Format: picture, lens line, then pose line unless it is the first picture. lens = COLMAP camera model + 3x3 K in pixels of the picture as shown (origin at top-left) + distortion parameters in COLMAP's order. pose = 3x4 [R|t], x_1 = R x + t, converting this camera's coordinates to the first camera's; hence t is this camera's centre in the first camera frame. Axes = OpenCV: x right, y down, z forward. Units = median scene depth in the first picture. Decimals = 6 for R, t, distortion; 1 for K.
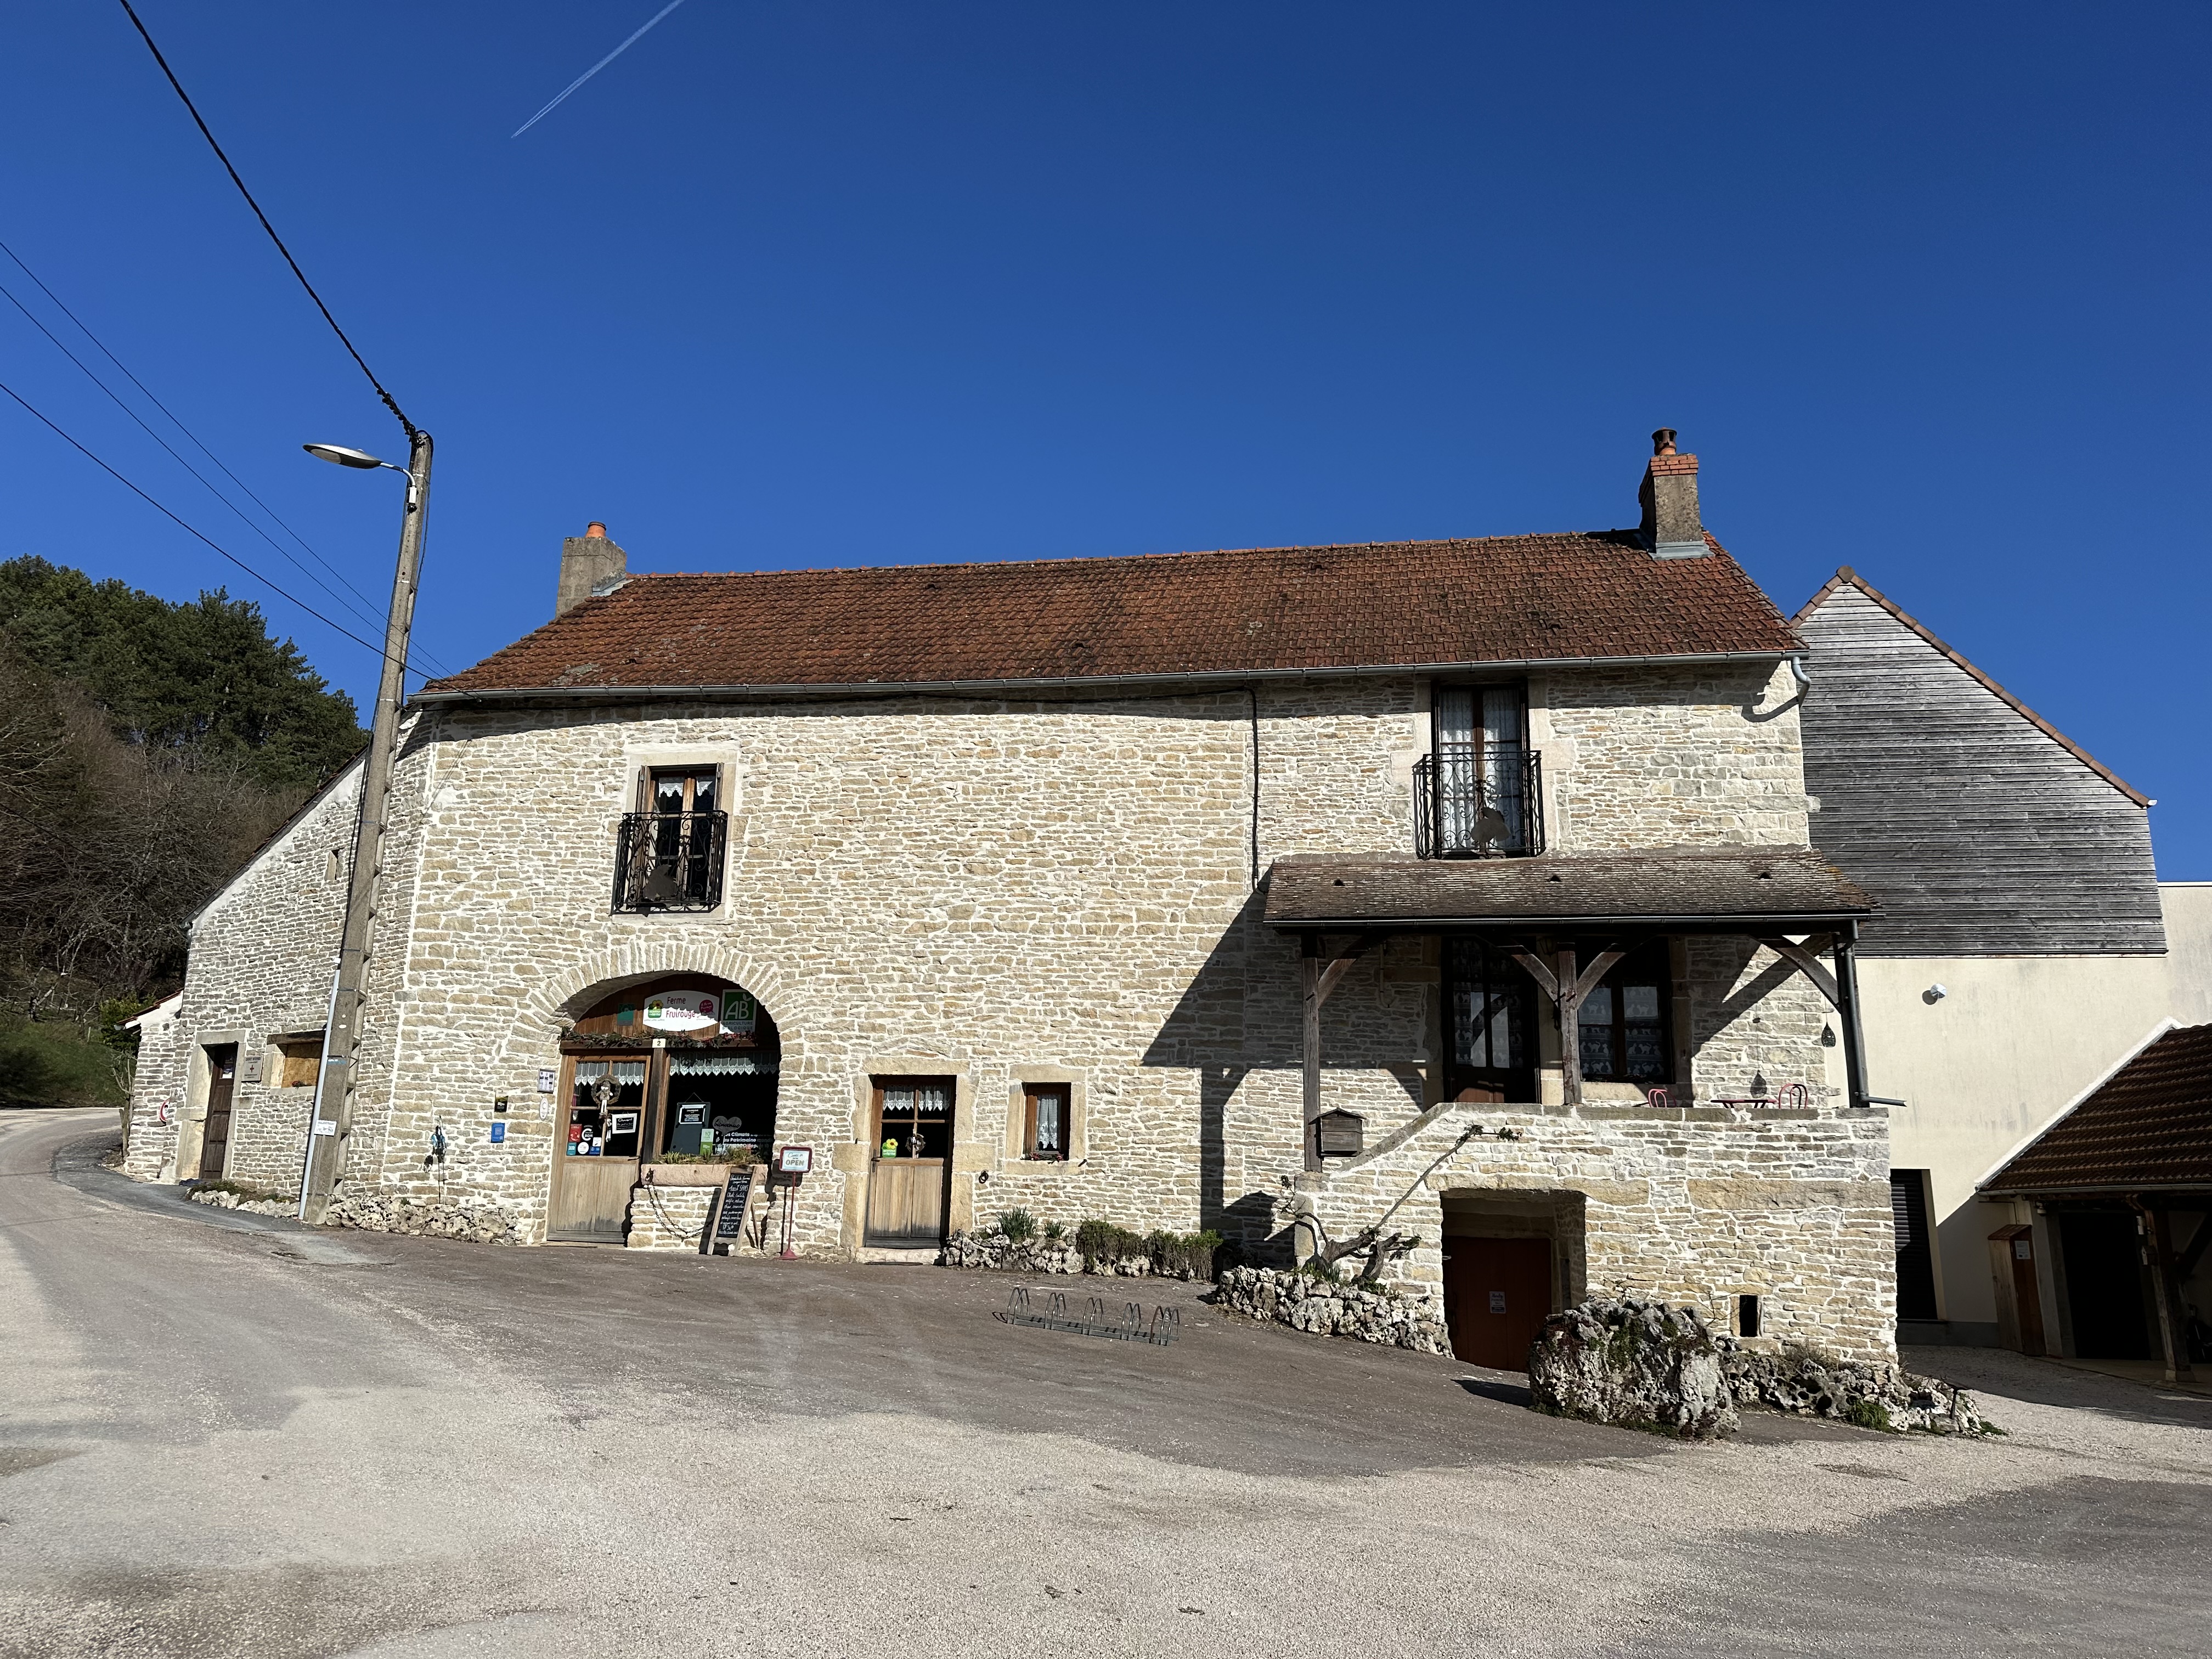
lens RADIAL K [[1552.6, 0, 1132.0], [0, 1552.6, 819.0], [0, 0, 1]] dist [0.131427, -0.354897]
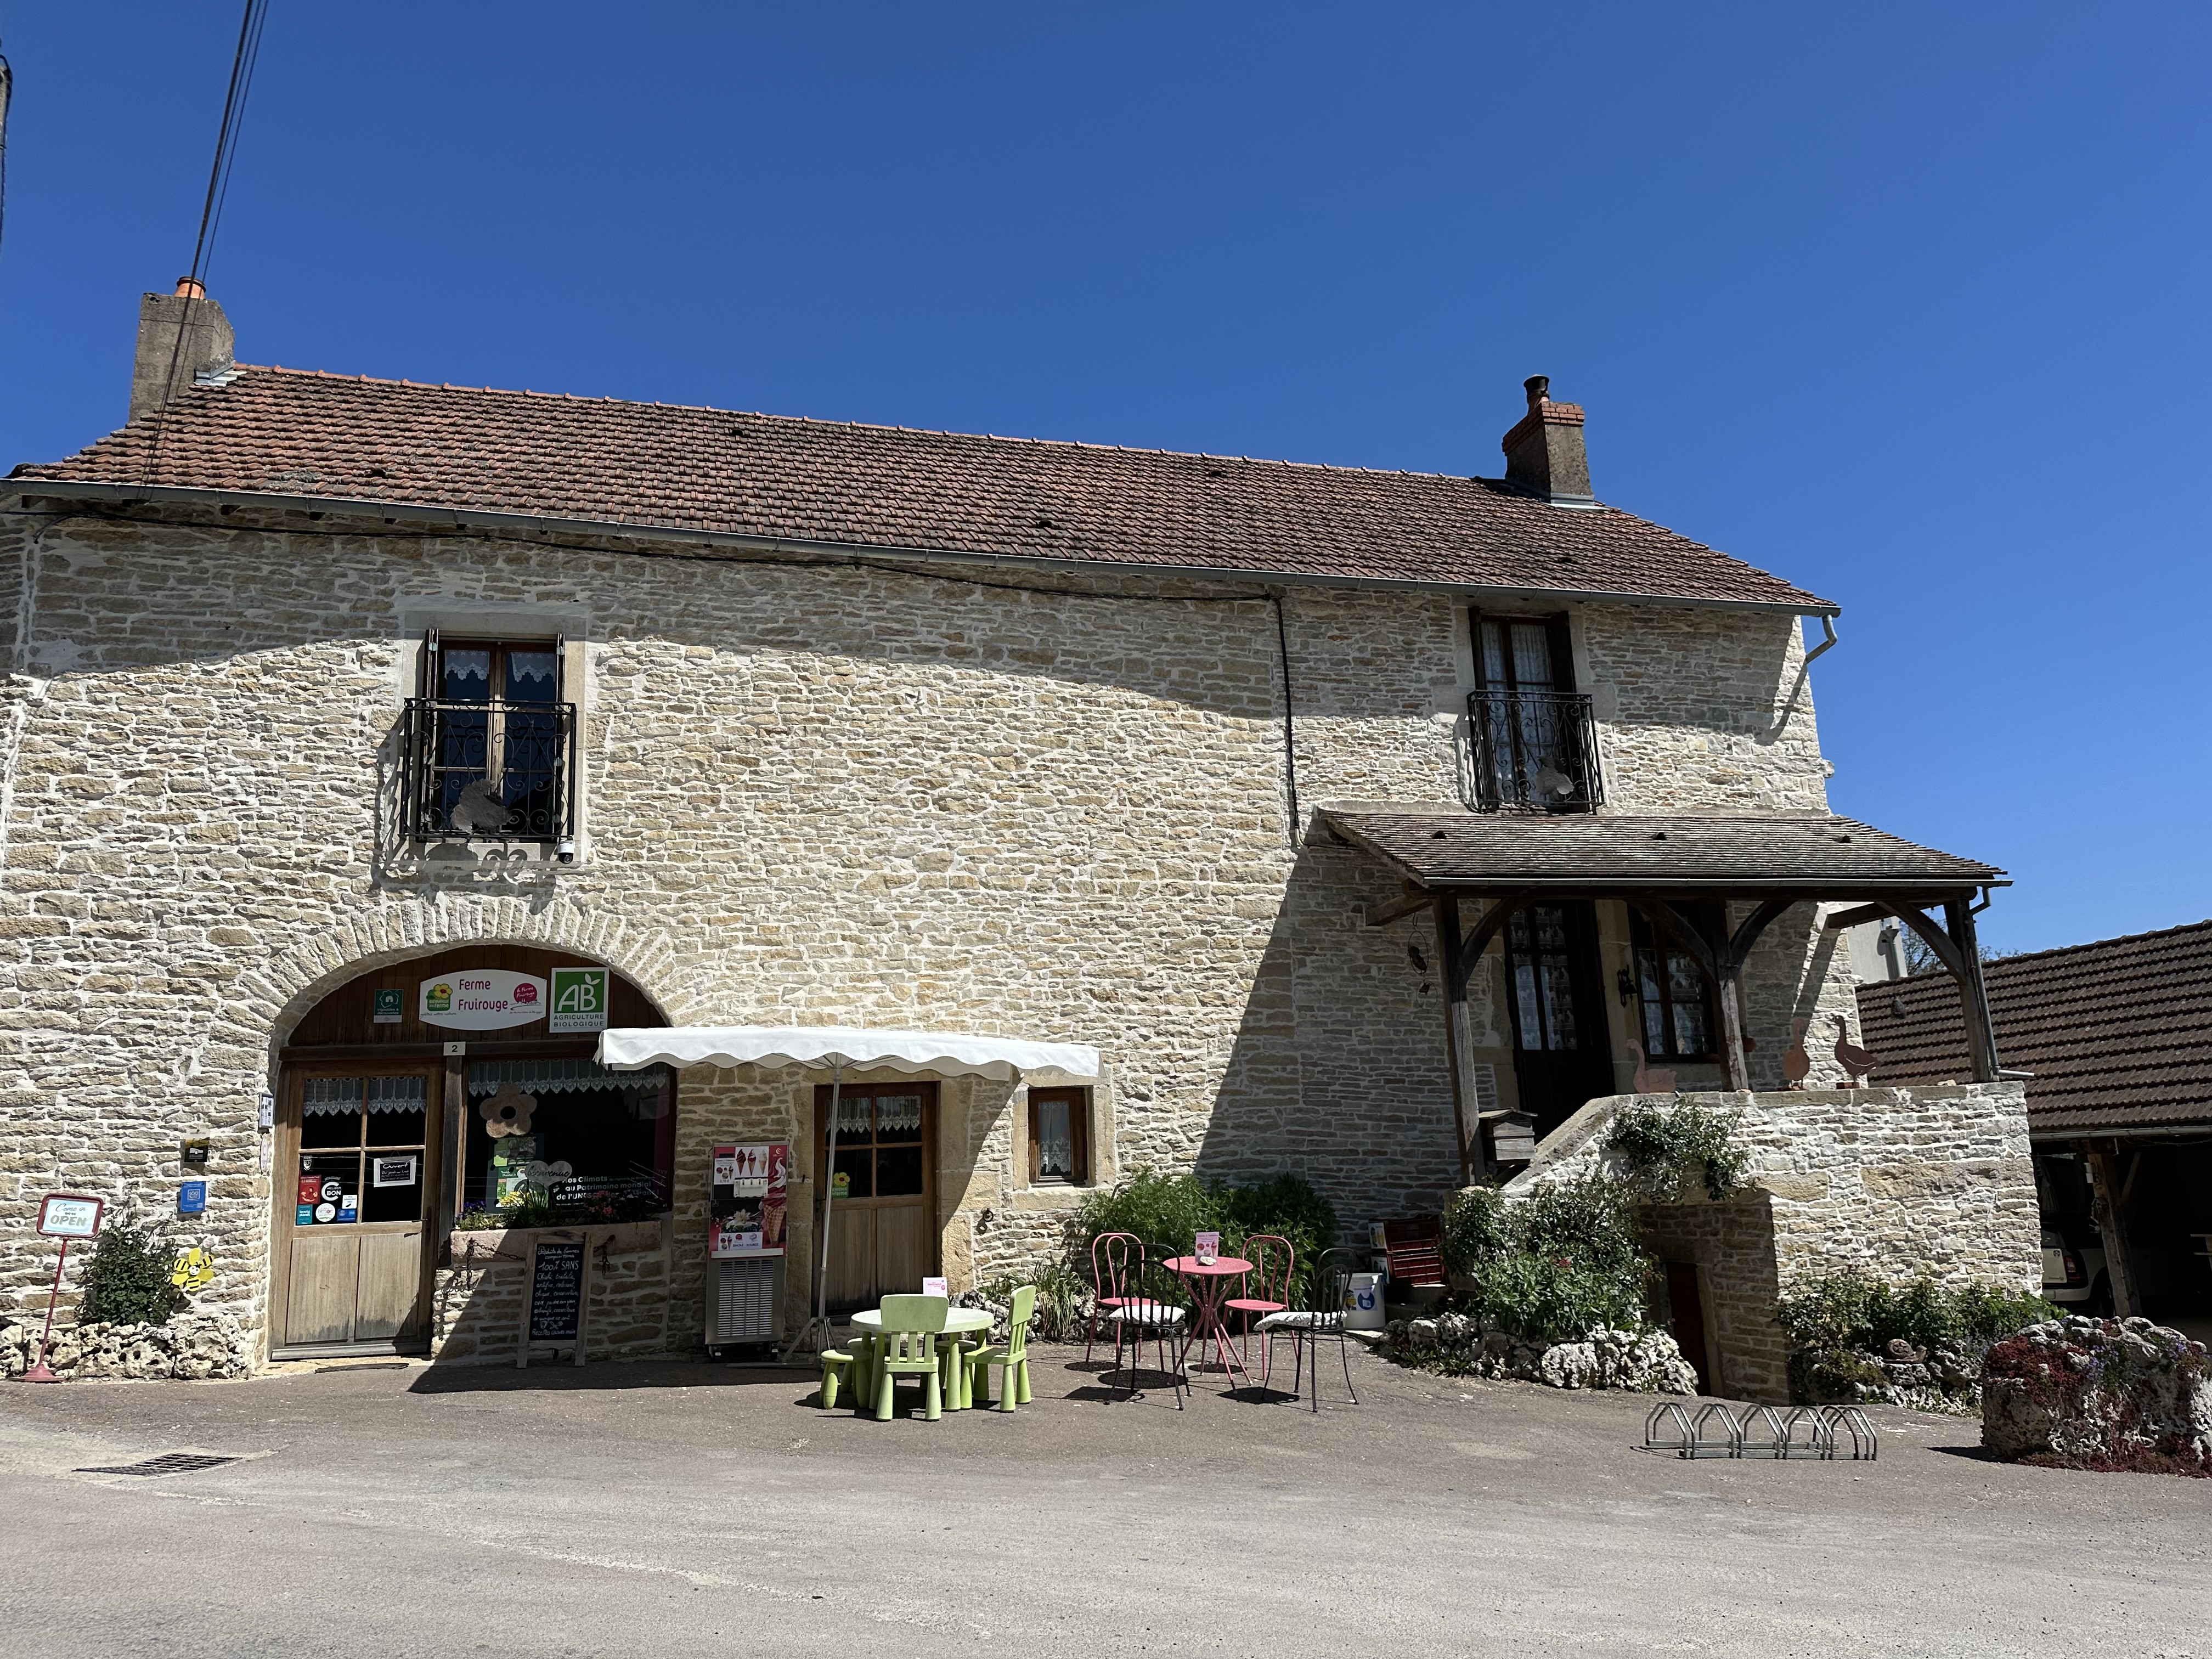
lens RADIAL K [[1540.2, 0, 1121.5], [0, 1540.2, 831.8], [0, 0, 1]] dist [0.054515, -0.085770]
pose [[0.906290, 0.031051, 0.421515, -0.334202], [-0.040645, 0.999078, 0.013793, 0.031146], [-0.420698, -0.029633, 0.906717, 0.292180]]
